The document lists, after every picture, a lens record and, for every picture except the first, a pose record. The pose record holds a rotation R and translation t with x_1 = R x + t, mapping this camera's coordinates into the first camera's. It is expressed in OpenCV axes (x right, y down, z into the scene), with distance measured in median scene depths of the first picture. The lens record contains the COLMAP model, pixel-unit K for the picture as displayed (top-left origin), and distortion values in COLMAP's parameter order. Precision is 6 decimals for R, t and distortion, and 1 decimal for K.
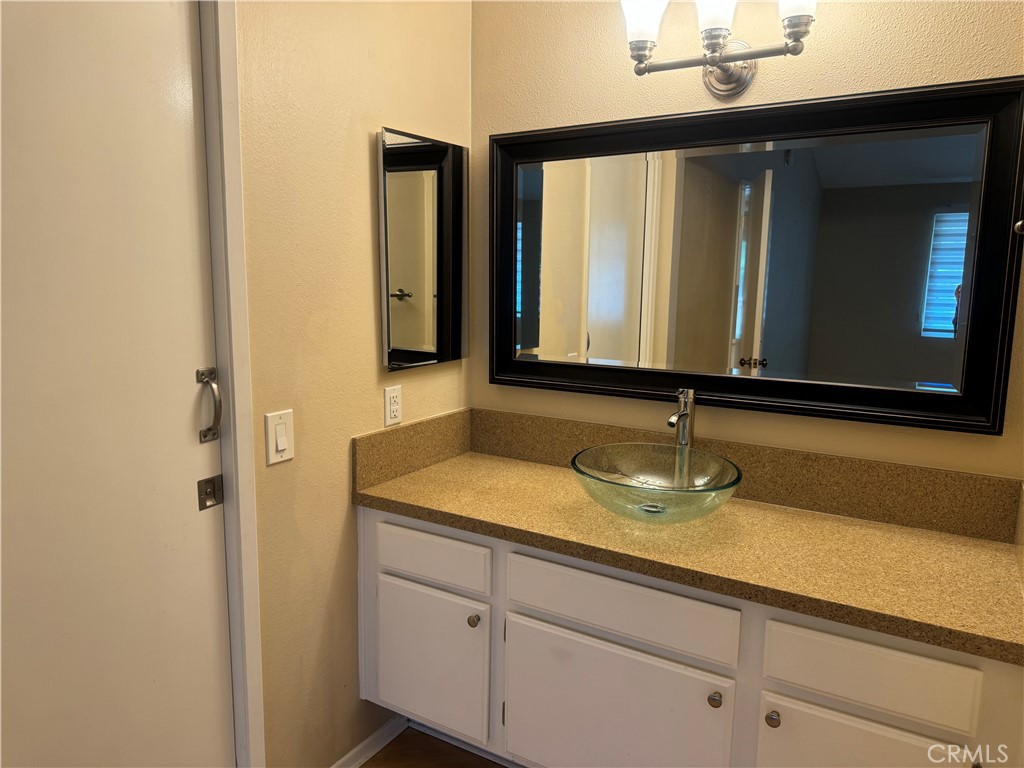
lens RADIAL K [[716.4, 0, 512.0], [0, 716.4, 384.0], [0, 0, 1]] dist [0.069293, -0.101535]
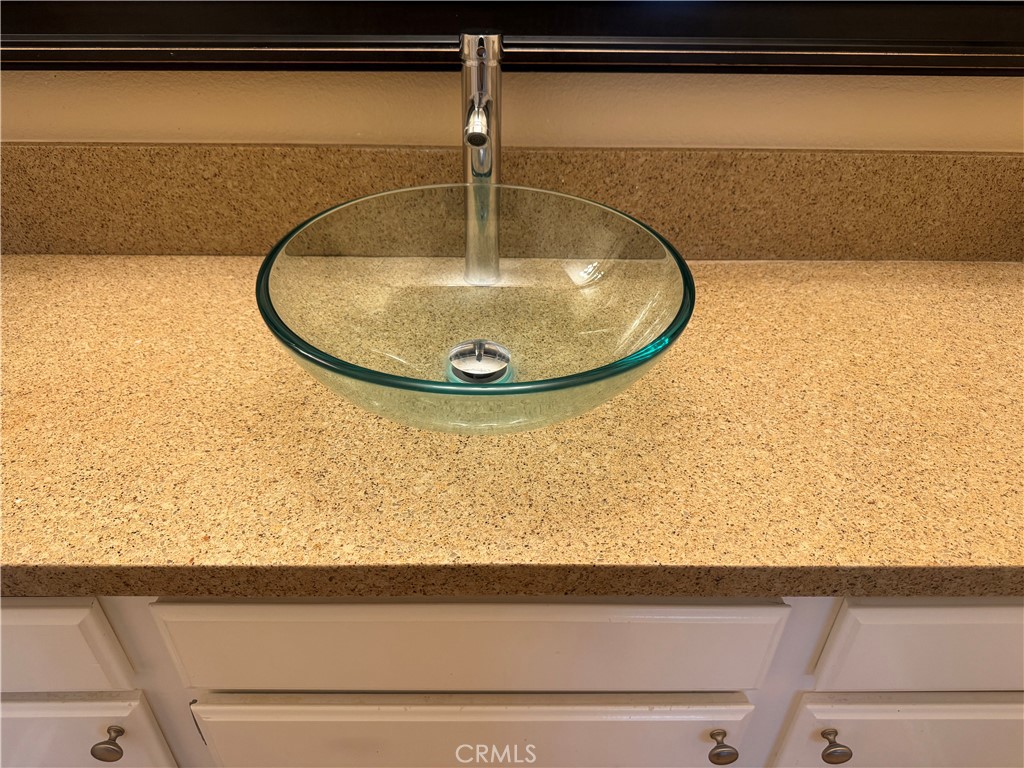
lens RADIAL K [[716.4, 0, 512.0], [0, 716.4, 384.0], [0, 0, 1]] dist [0.069293, -0.101535]
pose [[0.846217, -0.314320, 0.430255, 0.024998], [0.076826, 0.871014, 0.485214, -0.018133], [-0.527271, -0.377541, 0.761215, 0.647350]]
